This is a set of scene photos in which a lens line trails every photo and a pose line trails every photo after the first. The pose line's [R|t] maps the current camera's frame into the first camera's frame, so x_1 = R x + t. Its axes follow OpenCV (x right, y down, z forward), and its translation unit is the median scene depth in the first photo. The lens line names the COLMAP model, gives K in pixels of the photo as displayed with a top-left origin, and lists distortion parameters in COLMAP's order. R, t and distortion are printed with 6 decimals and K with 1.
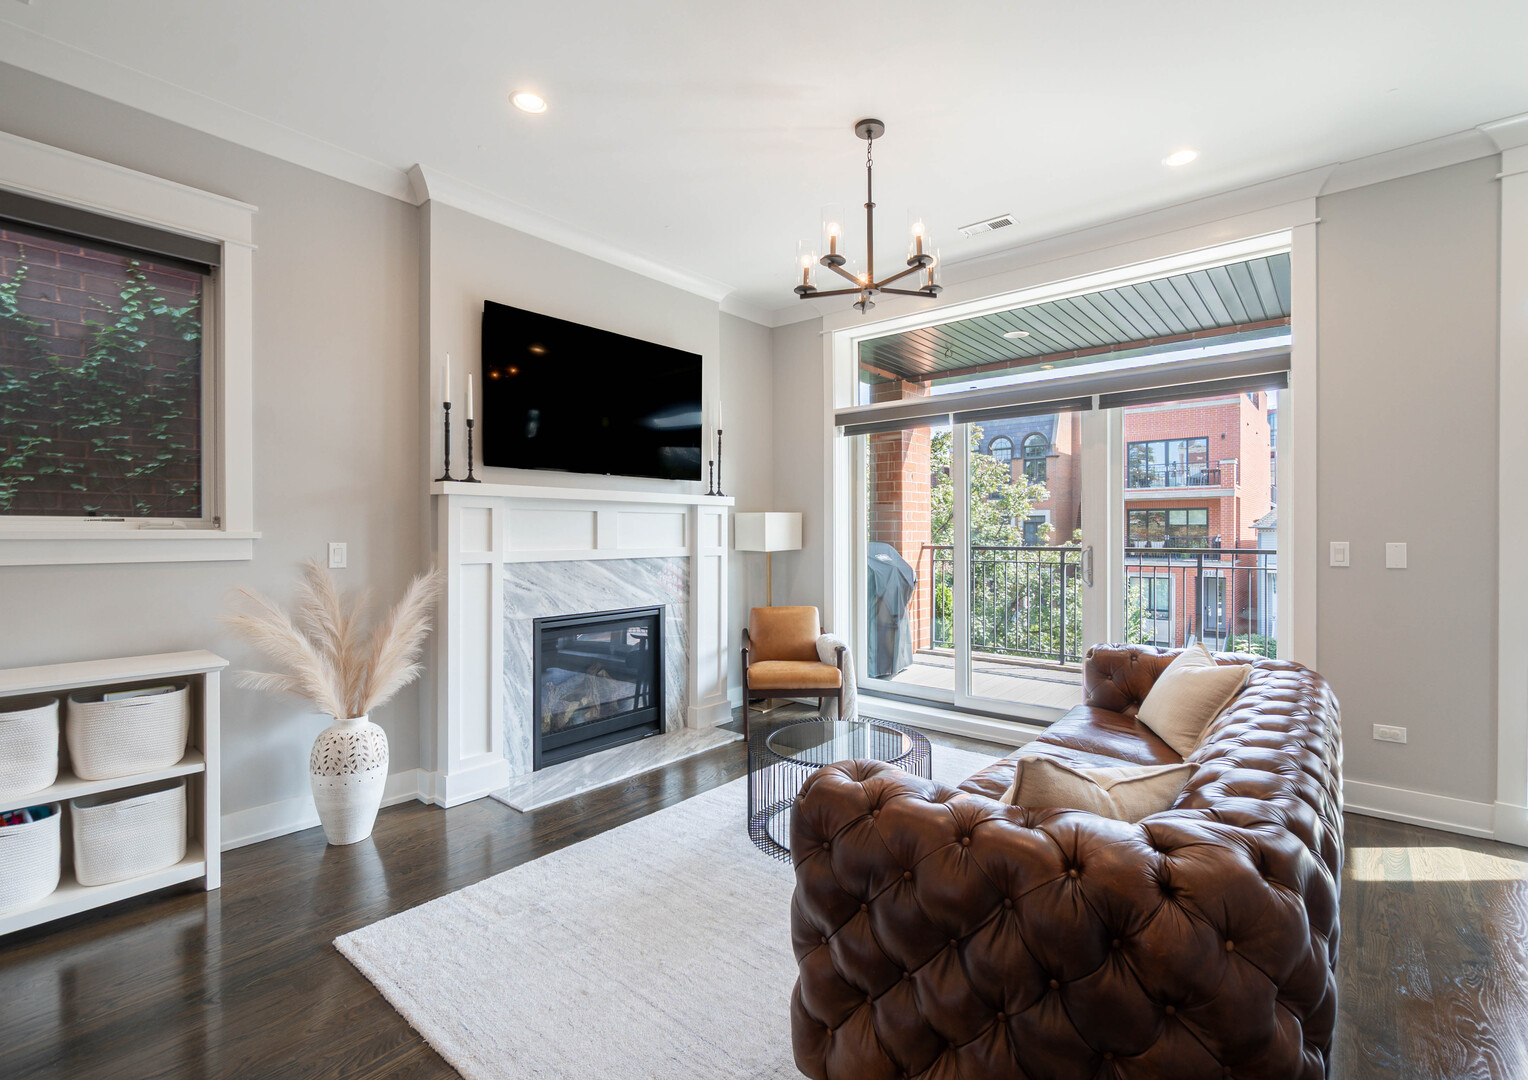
lens RADIAL K [[691.2, 0, 779.9], [0, 691.2, 531.7], [0, 0, 1]] dist [-0.002014, -0.000296]
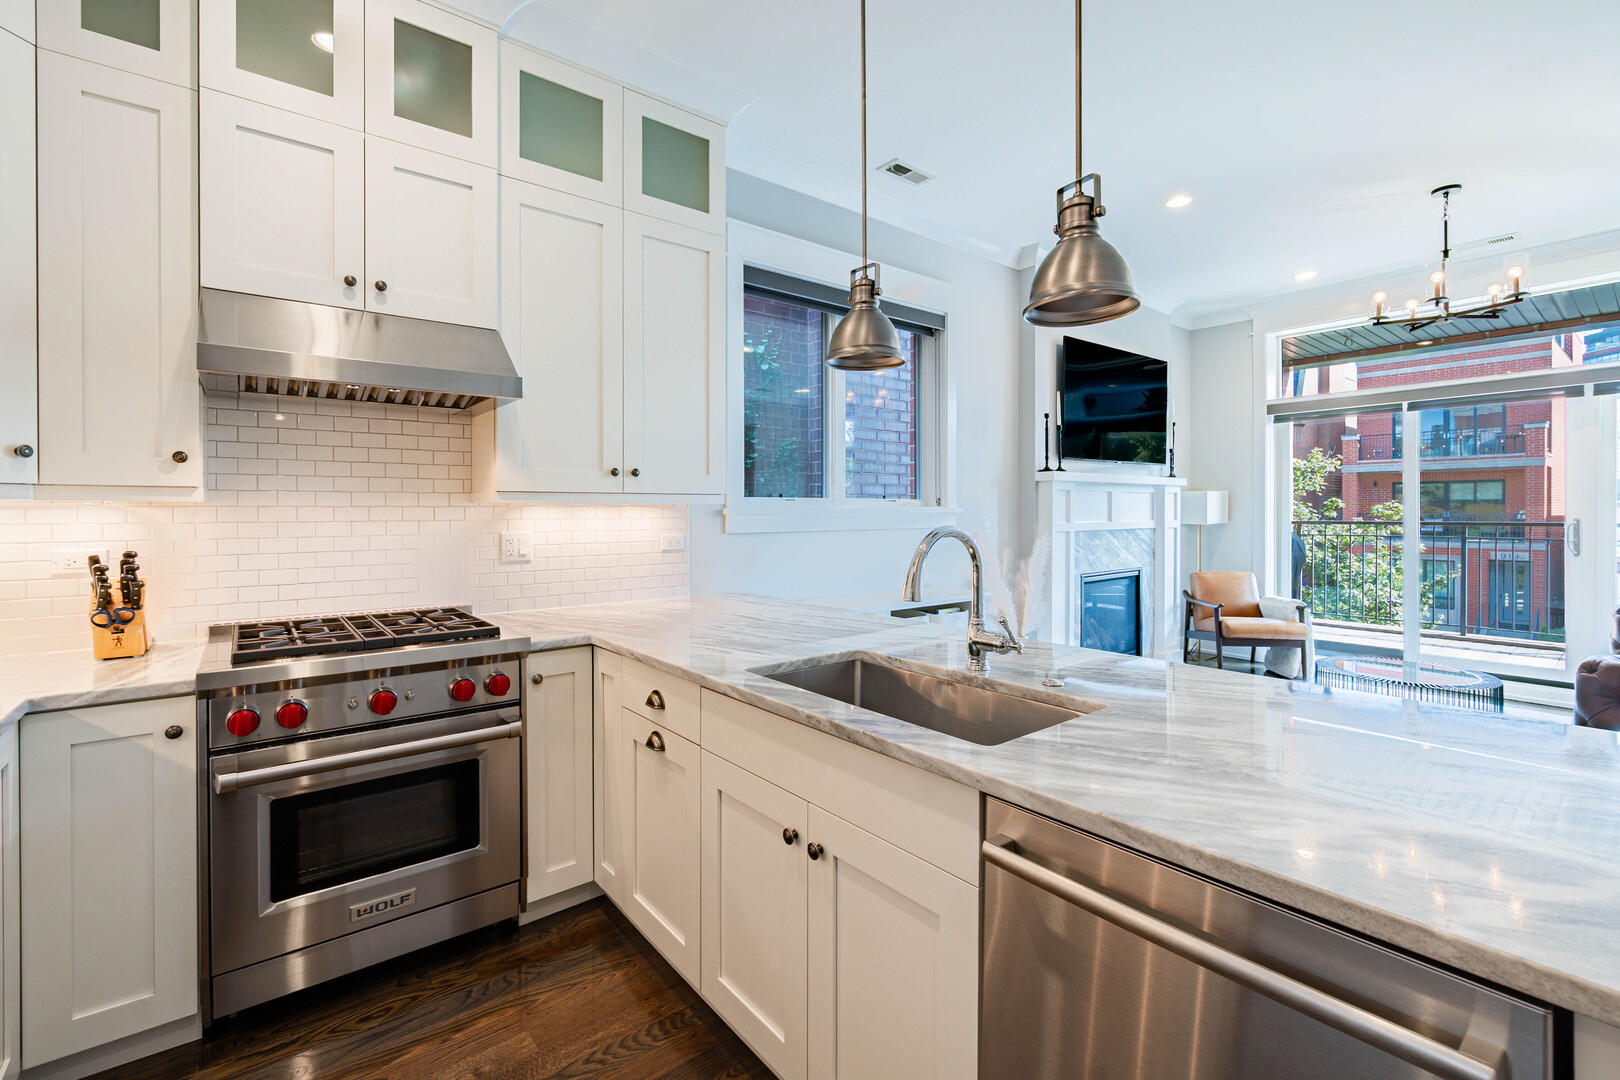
lens RADIAL K [[699.4, 0, 817.1], [0, 699.4, 509.8], [0, 0, 1]] dist [0.017850, 0.000144]
pose [[0.981001, -0.001348, -0.193999, -0.489355], [0.001628, 0.999998, 0.001284, 0.000779], [0.193997, -0.001576, 0.981001, -0.331600]]
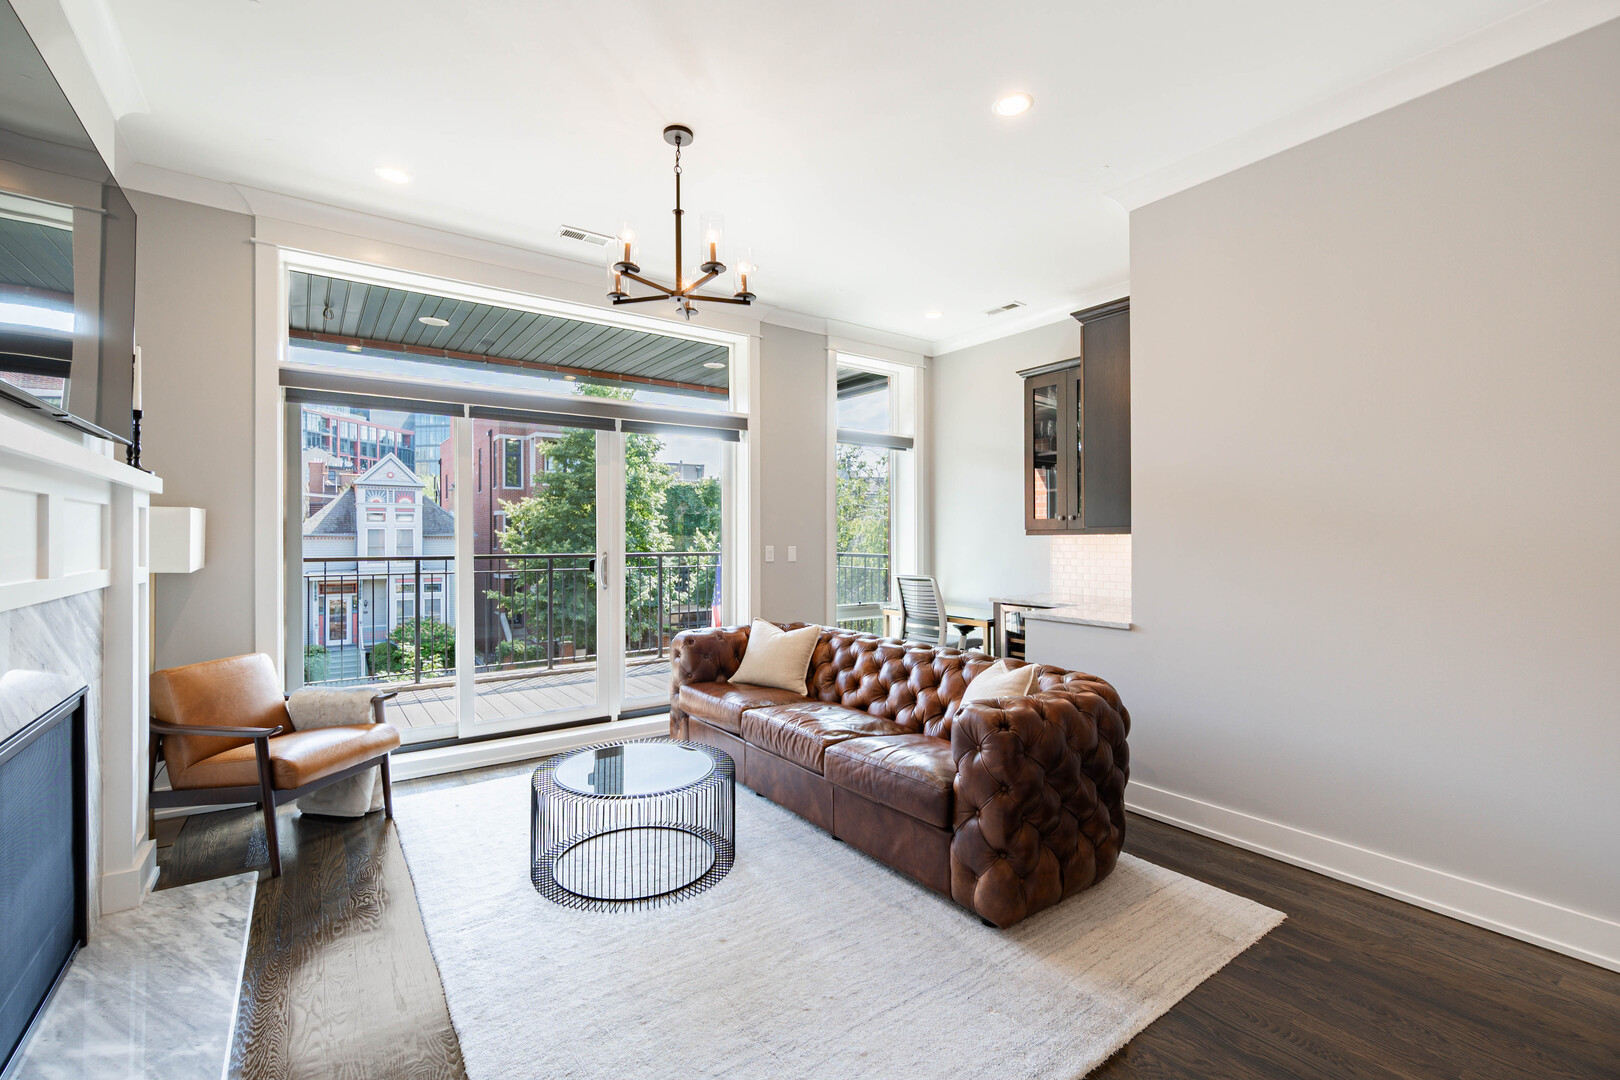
lens RADIAL K [[709.5, 0, 782.1], [0, 709.5, 534.7], [0, 0, 1]] dist [0.018150, -0.000241]
pose [[0.288768, 0.007103, 0.957373, -0.523966], [-0.000160, 0.999973, -0.007370, 0.000342], [-0.957399, 0.001975, 0.288761, 0.364465]]
